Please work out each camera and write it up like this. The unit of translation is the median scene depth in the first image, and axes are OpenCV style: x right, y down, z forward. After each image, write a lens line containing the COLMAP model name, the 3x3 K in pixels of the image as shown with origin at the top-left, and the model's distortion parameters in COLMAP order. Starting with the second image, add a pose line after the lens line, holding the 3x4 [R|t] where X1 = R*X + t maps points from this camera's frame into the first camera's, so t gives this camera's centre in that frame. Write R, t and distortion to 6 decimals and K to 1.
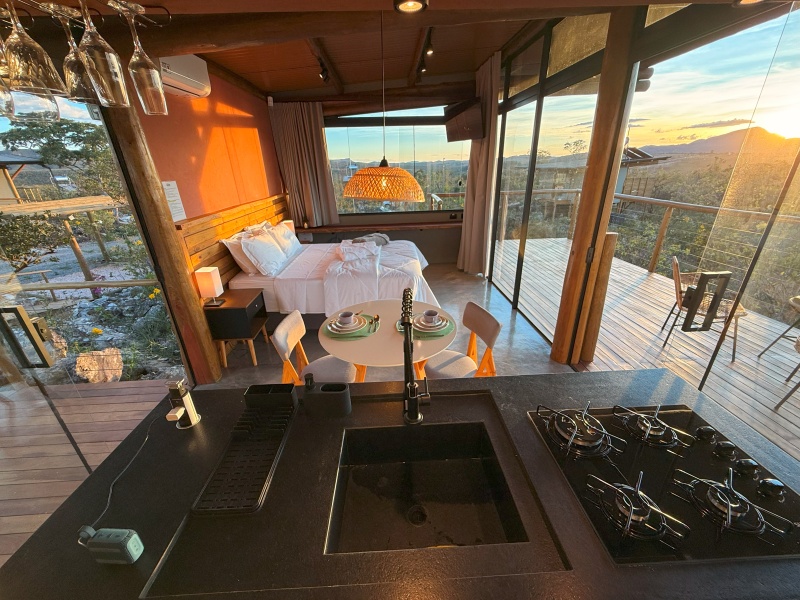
lens RADIAL K [[319.3, 0, 401.8], [0, 319.3, 296.3], [0, 0, 1]] dist [-0.001132, 0.000252]
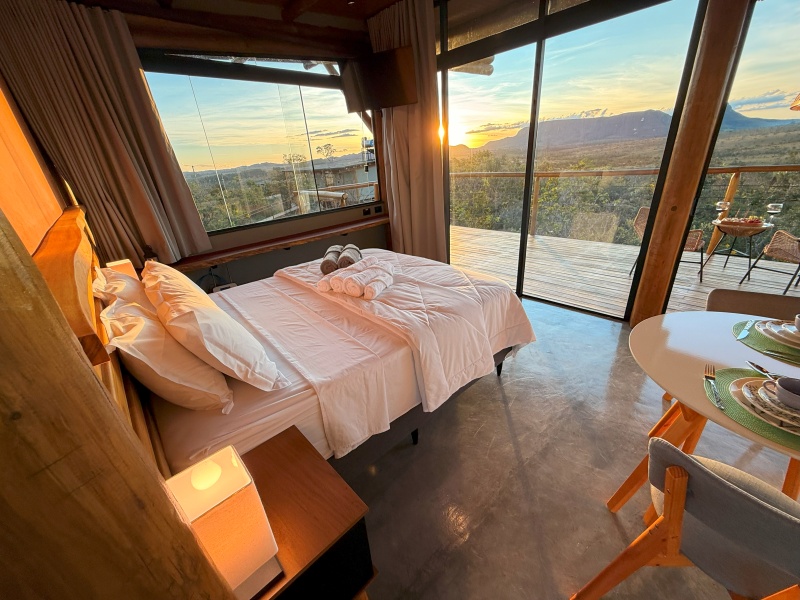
lens RADIAL K [[319.3, 0, 398.8], [0, 319.3, 294.5], [0, 0, 1]] dist [-0.001132, 0.000252]
pose [[0.757296, -0.283019, 0.588560, -0.385093], [0.298655, 0.951543, 0.073288, -0.119980], [-0.580781, 0.120276, 0.805125, 0.459731]]
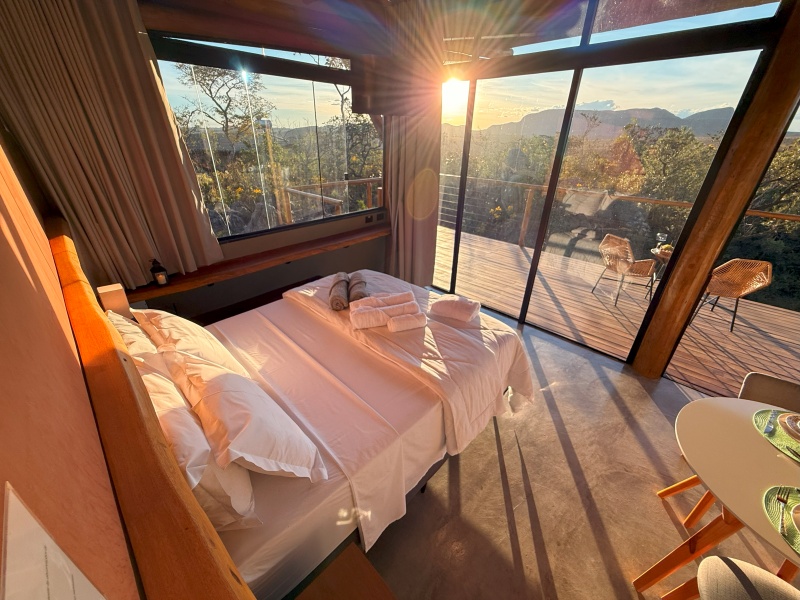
lens RADIAL K [[319.3, 0, 397.9], [0, 319.3, 301.1], [0, 0, 1]] dist [-0.001132, 0.000252]
pose [[0.728533, -0.286265, 0.622328, -0.397683], [0.230786, 0.957954, 0.170478, -0.236279], [-0.644963, 0.019426, 0.763967, 0.516929]]
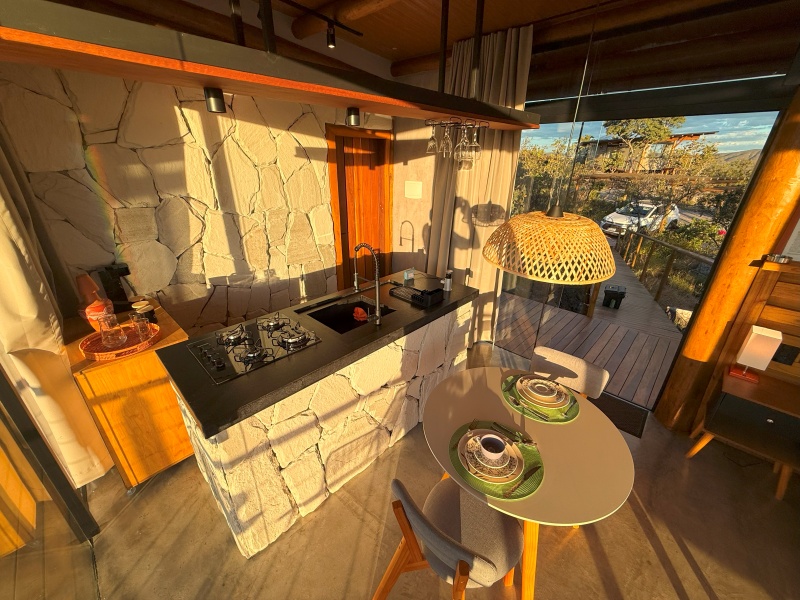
lens RADIAL K [[319.3, 0, 398.7], [0, 319.3, 300.1], [0, 0, 1]] dist [-0.001132, 0.000252]
pose [[-0.732830, 0.290625, -0.615221, 0.255458], [-0.252458, 0.723507, 0.642497, -0.239946], [0.631843, 0.626159, -0.456837, 0.481466]]
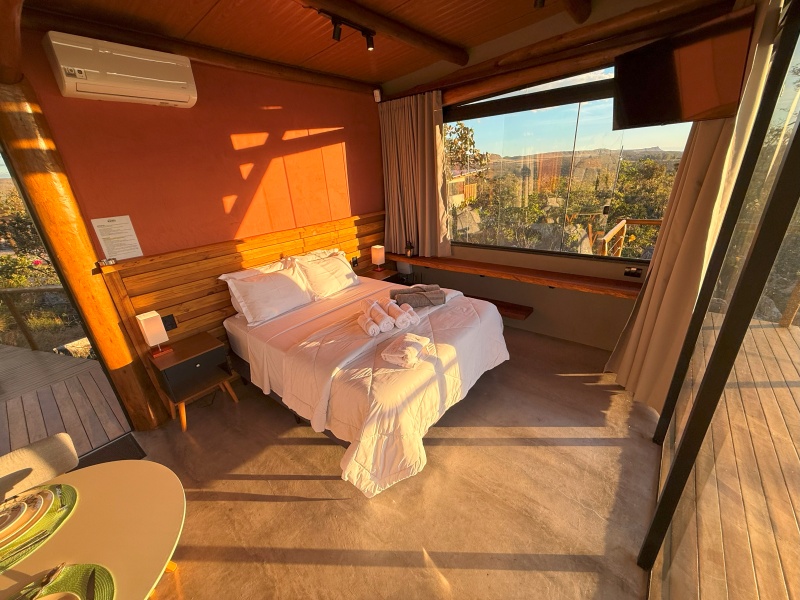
lens RADIAL K [[319.3, 0, 399.4], [0, 319.3, 300.2], [0, 0, 1]] dist [-0.001132, 0.000252]
pose [[0.744963, 0.239419, -0.622662, 0.280607], [-0.224015, 0.968961, 0.104559, -0.231899], [0.628369, 0.061593, 0.775473, 0.474695]]
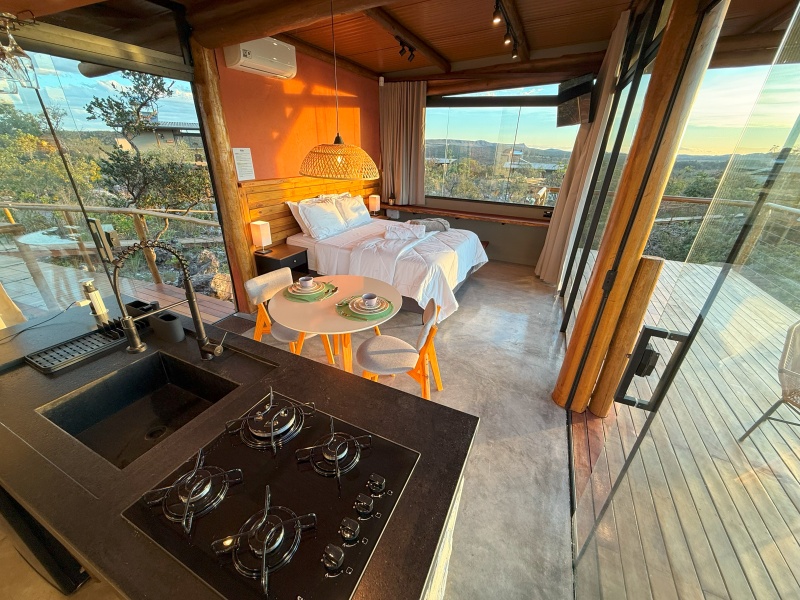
lens RADIAL K [[319.3, 0, 398.2], [0, 319.3, 294.3], [0, 0, 1]] dist [-0.001132, 0.000252]
pose [[0.886061, 0.242730, -0.394941, 0.259883], [-0.227784, 0.969985, 0.085111, -0.027248], [0.403745, 0.014548, 0.914756, 0.062291]]
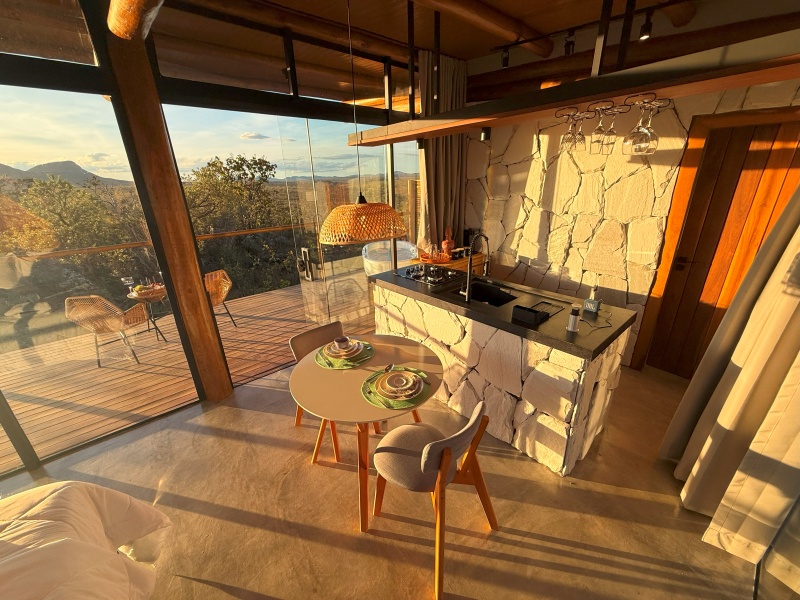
lens RADIAL K [[319.3, 0, 400.3], [0, 319.3, 301.4], [0, 0, 1]] dist [-0.001132, 0.000252]
pose [[-0.618796, -0.238819, 0.748369, -0.344922], [0.339672, 0.777659, 0.529027, -0.244981], [-0.708318, 0.581560, -0.400092, 0.580503]]
